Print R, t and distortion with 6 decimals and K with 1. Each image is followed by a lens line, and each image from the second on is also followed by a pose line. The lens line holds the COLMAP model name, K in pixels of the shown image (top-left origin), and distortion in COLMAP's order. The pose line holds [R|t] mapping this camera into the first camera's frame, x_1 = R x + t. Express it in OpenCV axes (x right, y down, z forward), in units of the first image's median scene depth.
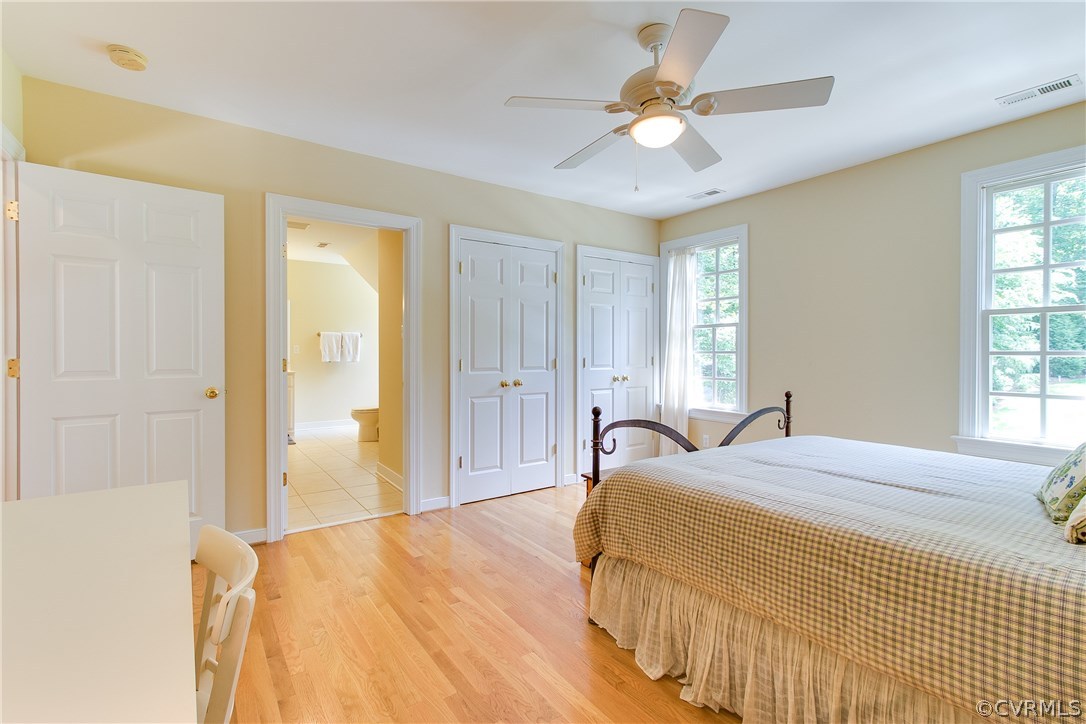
lens RADIAL K [[505.6, 0, 541.9], [0, 505.6, 357.3], [0, 0, 1]] dist [0.000523, -0.000009]
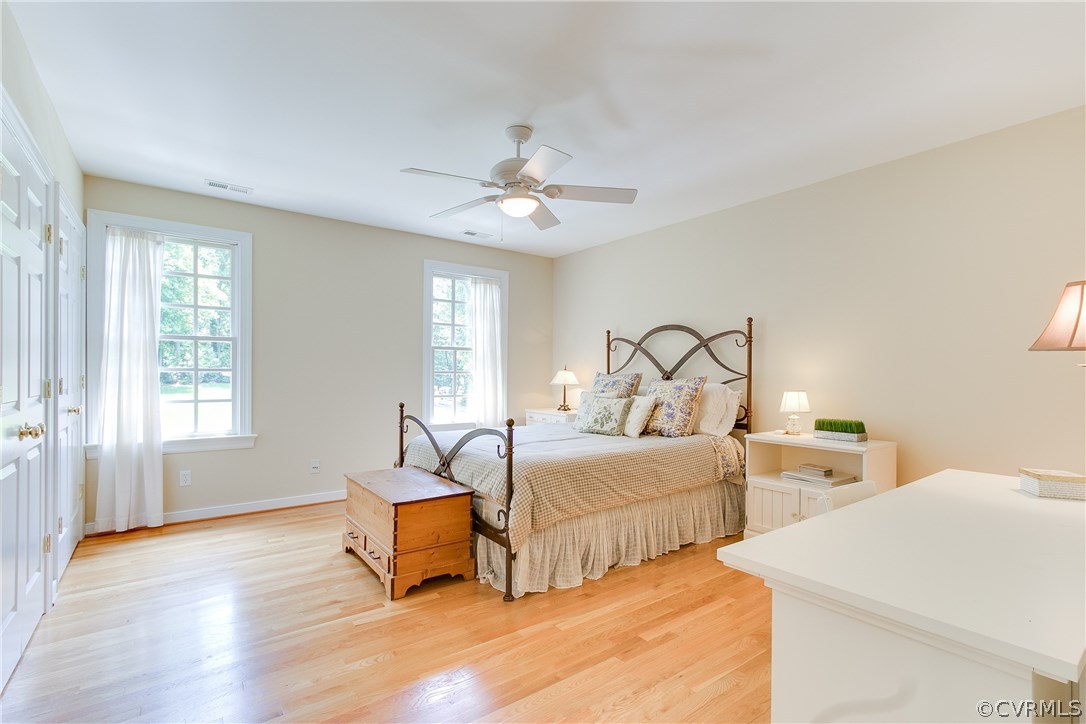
lens RADIAL K [[497.0, 0, 541.8], [0, 497.0, 375.4], [0, 0, 1]] dist [-0.000243, -0.000041]
pose [[-0.032652, -0.007429, 0.999439, -0.881620], [-0.000938, 0.999972, 0.007402, -0.010852], [-0.999466, -0.000696, -0.032658, 0.798276]]
